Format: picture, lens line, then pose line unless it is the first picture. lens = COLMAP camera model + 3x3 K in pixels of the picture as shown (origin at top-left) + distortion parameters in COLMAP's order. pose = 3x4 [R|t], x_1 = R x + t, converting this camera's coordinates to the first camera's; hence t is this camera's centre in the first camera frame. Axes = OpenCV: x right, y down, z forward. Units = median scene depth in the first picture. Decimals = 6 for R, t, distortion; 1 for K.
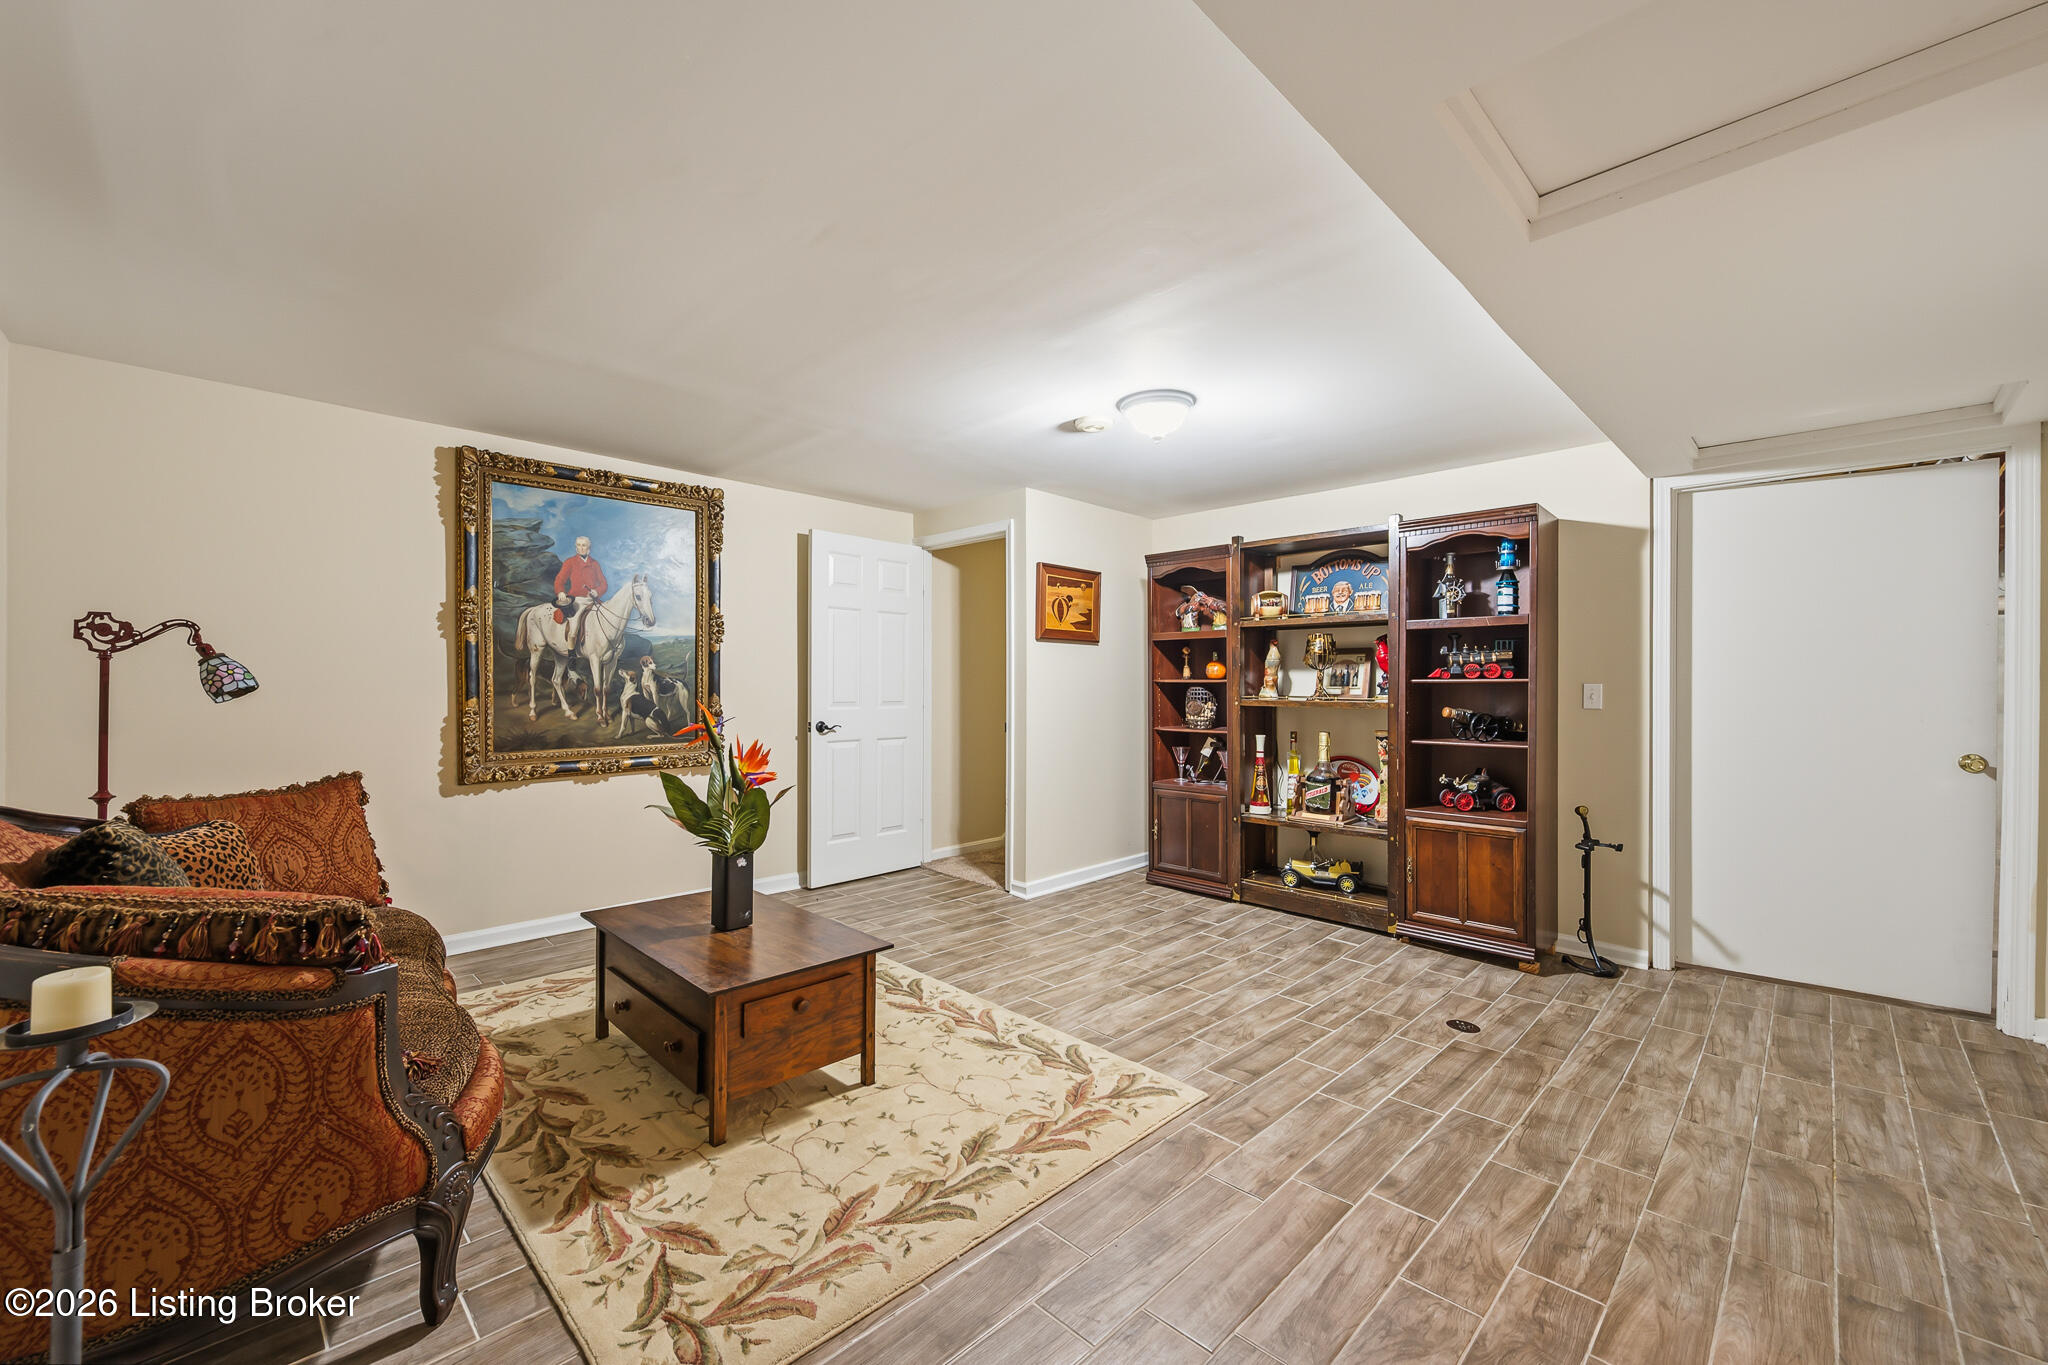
lens RADIAL K [[811.6, 0, 1012.2], [0, 811.6, 683.8], [0, 0, 1]] dist [0.002709, 0.000399]
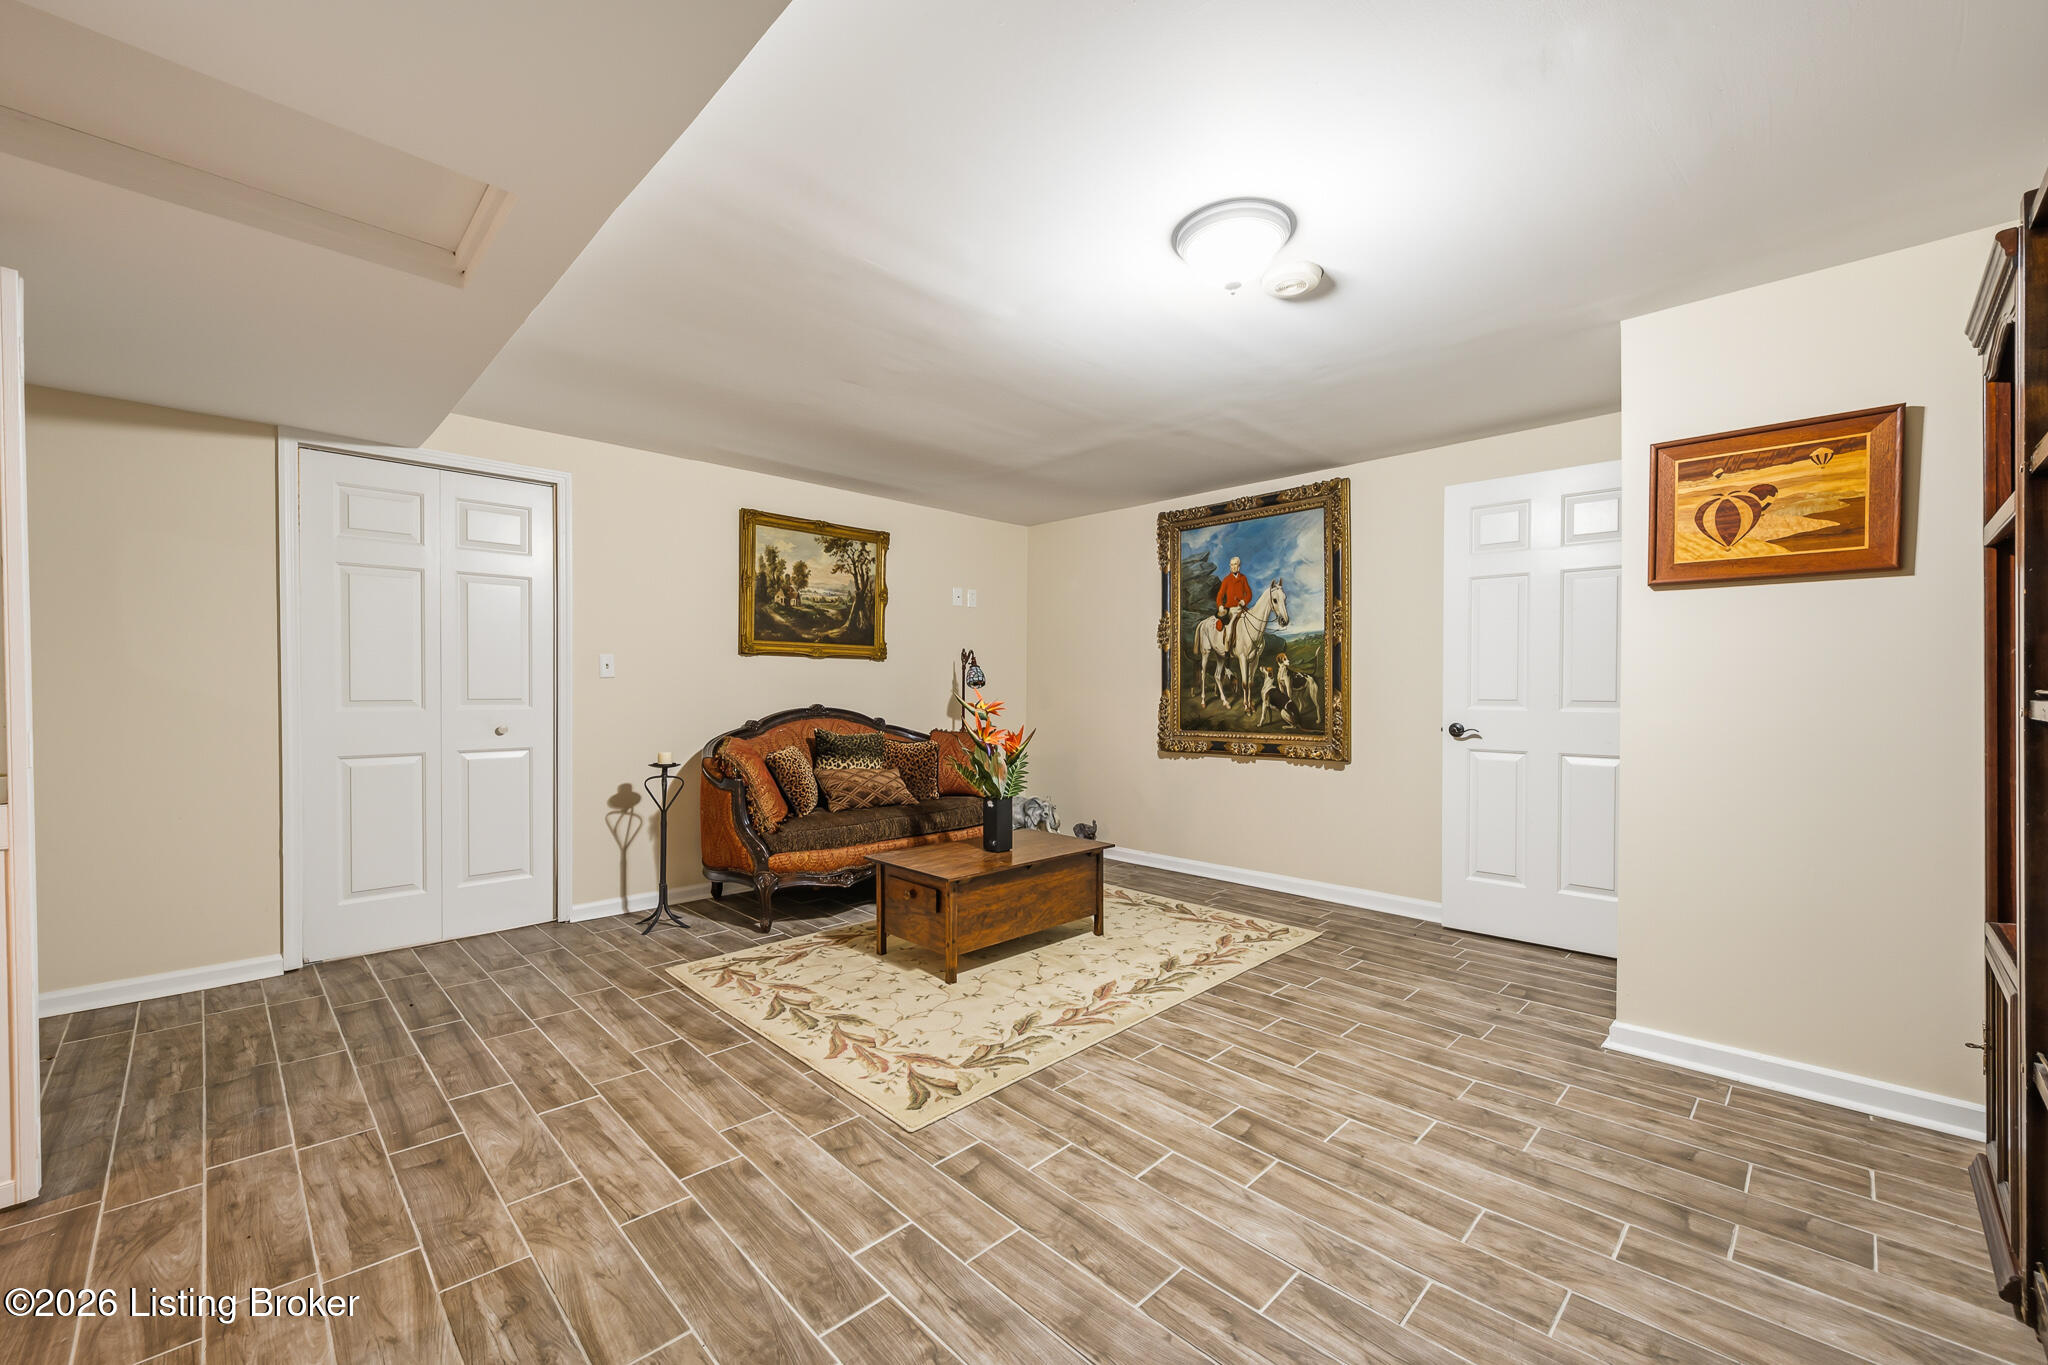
lens RADIAL K [[811.6, 0, 1015.1], [0, 811.6, 692.6], [0, 0, 1]] dist [0.002709, 0.000399]
pose [[0.000938, 0.002144, -0.999997, 0.702611], [-0.000617, 0.999998, 0.002143, 0.018246], [0.999999, 0.000615, 0.000940, 0.696964]]
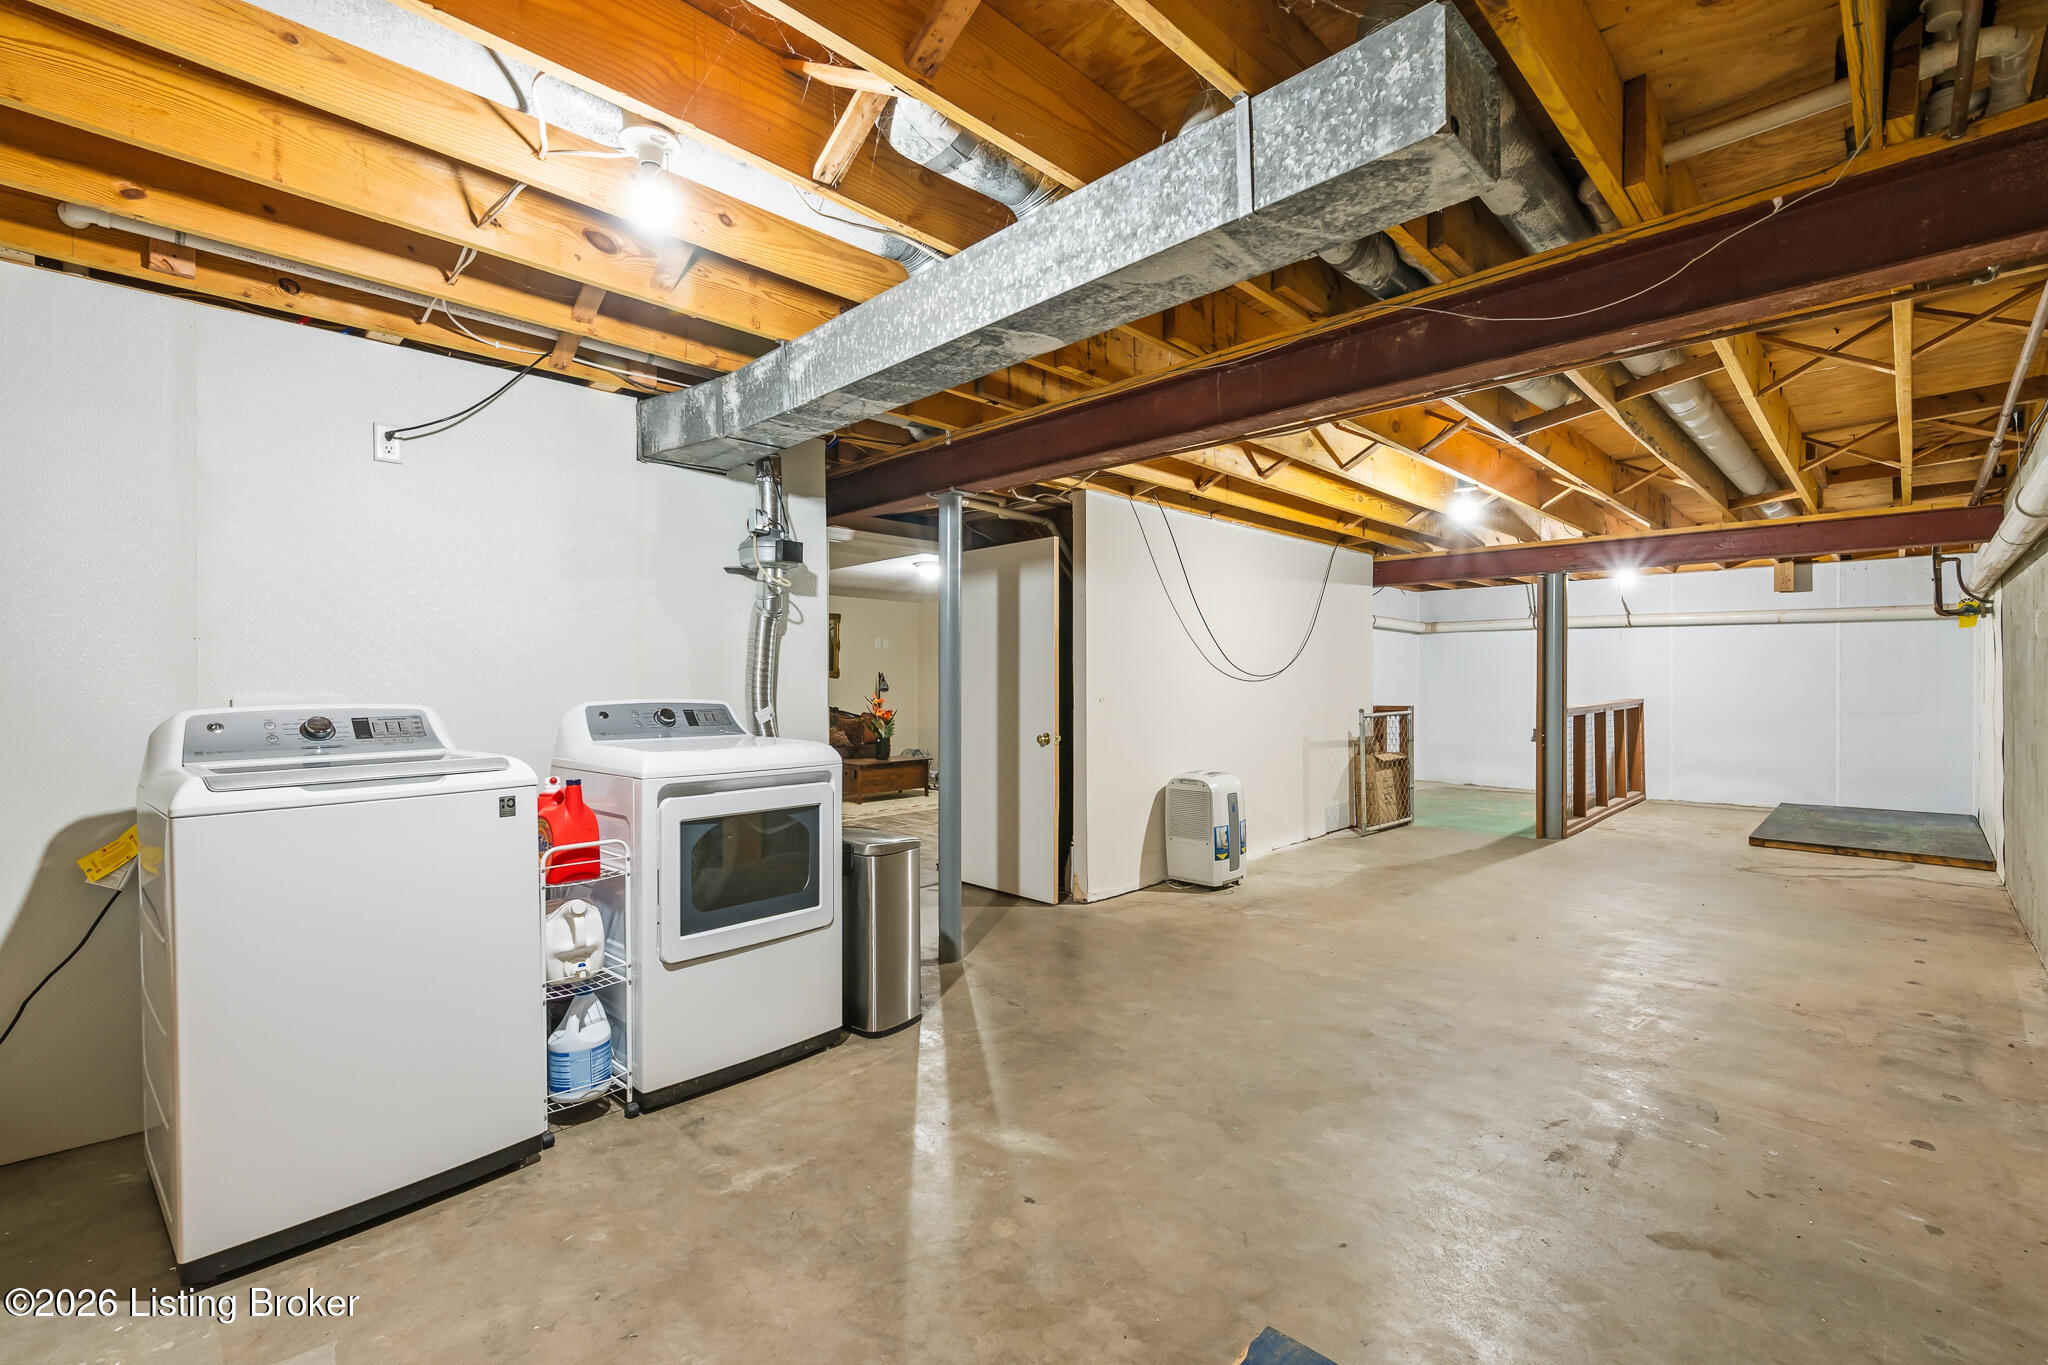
lens RADIAL K [[890.5, 0, 1028.1], [0, 890.5, 682.2], [0, 0, 1]] dist [-0.000691, -0.000004]
pose [[0.005972, 0.004175, -0.999973, 2.353395], [0.009772, 0.999943, 0.004233, -0.025179], [0.999934, -0.009797, 0.005931, 1.093390]]
